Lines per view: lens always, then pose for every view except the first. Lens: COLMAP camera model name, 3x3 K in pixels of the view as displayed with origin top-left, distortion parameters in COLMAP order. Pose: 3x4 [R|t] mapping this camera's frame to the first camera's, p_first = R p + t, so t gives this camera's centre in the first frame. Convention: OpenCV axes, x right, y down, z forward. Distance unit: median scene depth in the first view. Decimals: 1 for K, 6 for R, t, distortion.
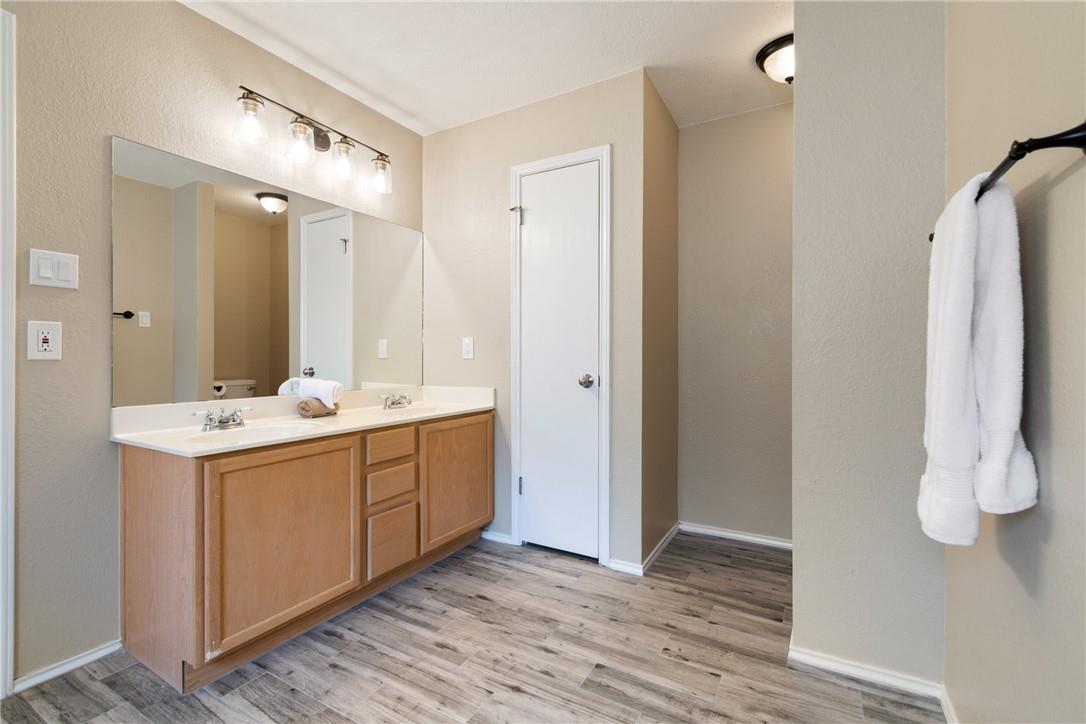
lens RADIAL K [[480.1, 0, 535.9], [0, 480.1, 369.8], [0, 0, 1]] dist [-0.001505, -0.000480]
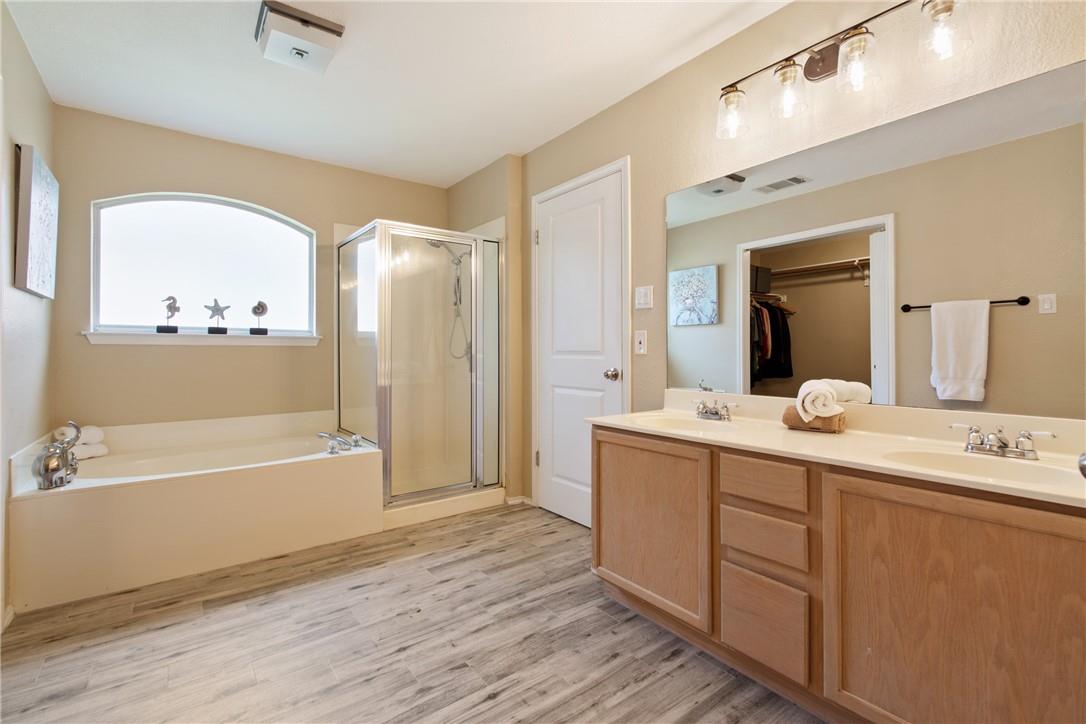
lens RADIAL K [[490.2, 0, 540.1], [0, 490.2, 353.8], [0, 0, 1]] dist [-0.001517, -0.000249]
pose [[-0.391107, 0.006393, -0.920323, 0.518541], [-0.021351, 0.999644, 0.016017, -0.033736], [0.920098, 0.025914, -0.390831, 1.078102]]
